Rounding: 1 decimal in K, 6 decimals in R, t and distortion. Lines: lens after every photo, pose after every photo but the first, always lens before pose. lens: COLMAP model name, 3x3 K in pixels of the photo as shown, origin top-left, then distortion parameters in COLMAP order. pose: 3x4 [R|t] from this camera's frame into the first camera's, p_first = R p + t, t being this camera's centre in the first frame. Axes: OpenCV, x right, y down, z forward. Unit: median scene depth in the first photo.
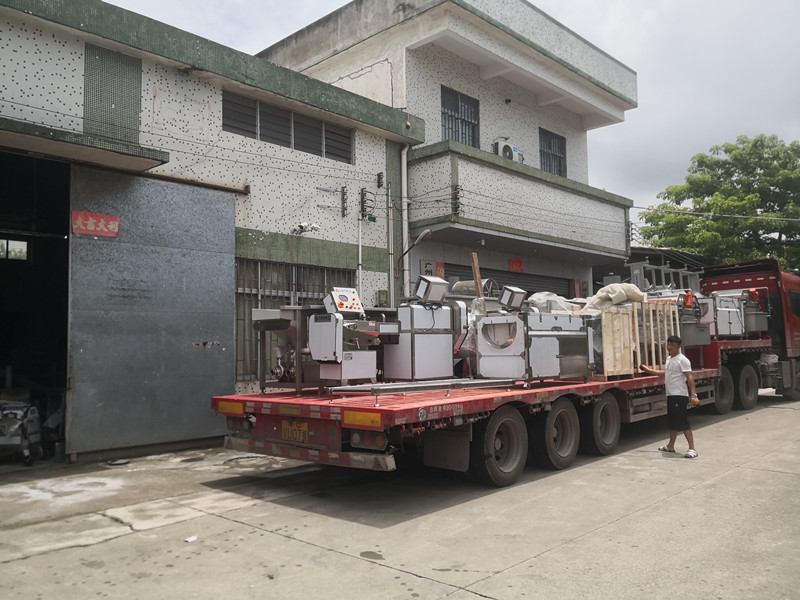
lens RADIAL K [[654.9, 0, 399.9], [0, 654.9, 305.3], [0, 0, 1]] dist [0.018249, -0.057312]
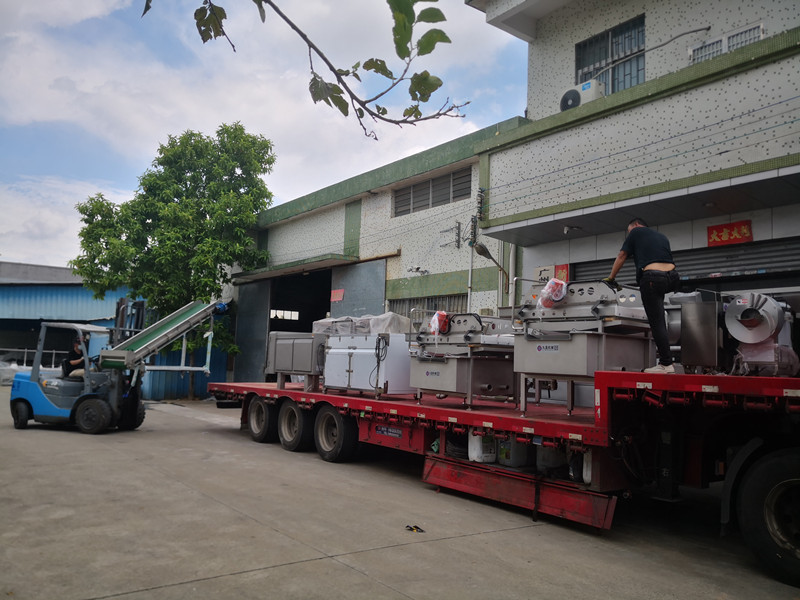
lens RADIAL K [[654.9, 0, 400.1], [0, 654.9, 305.6], [0, 0, 1]] dist [0.018249, -0.057312]
pose [[-0.172234, -0.074049, -0.982269, 0.977206], [0.030198, 0.996305, -0.080403, 0.049705], [0.984593, -0.043510, -0.169361, 1.016636]]
